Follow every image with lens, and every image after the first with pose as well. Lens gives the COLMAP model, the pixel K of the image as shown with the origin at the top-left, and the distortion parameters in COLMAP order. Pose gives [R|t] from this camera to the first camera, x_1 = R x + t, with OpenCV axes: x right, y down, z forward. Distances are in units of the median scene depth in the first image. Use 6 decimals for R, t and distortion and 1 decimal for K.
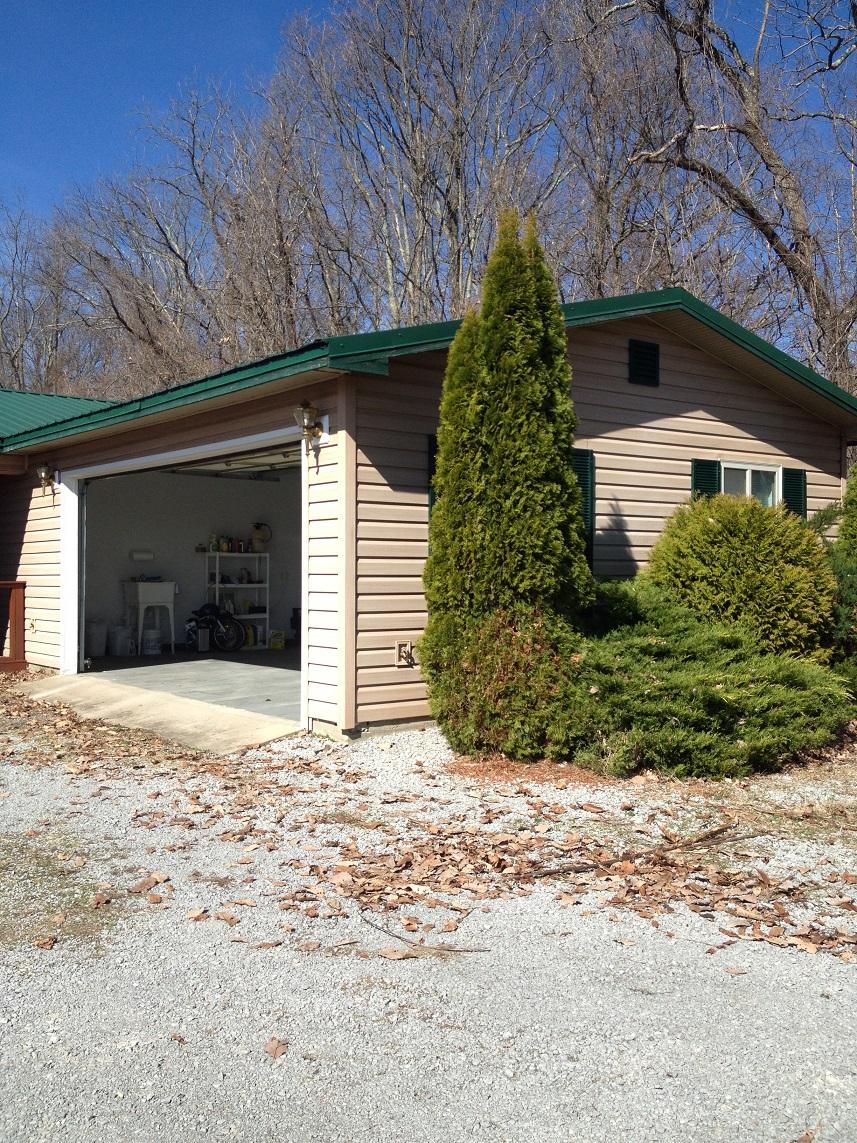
lens RADIAL K [[1071.4, 0, 427.7], [0, 1071.4, 572.0], [0, 0, 1]] dist [0.014263, 0.000000]
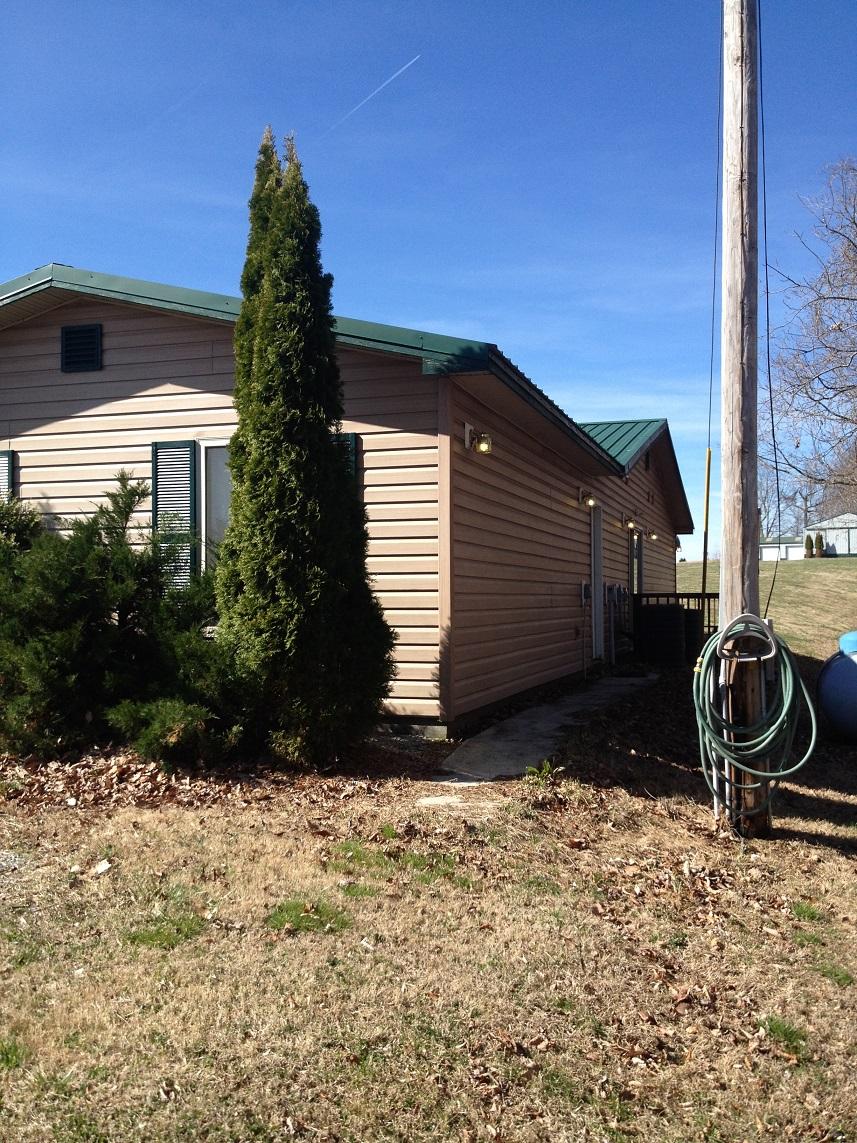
lens RADIAL K [[1071.4, 0, 430.6], [0, 1071.4, 573.3], [0, 0, 1]] dist [0.014263, 0.000000]
pose [[0.573224, -0.008887, -0.819351, 1.102676], [0.001854, 0.999953, -0.009548, 0.009528], [0.819397, 0.003954, 0.573213, 0.694422]]
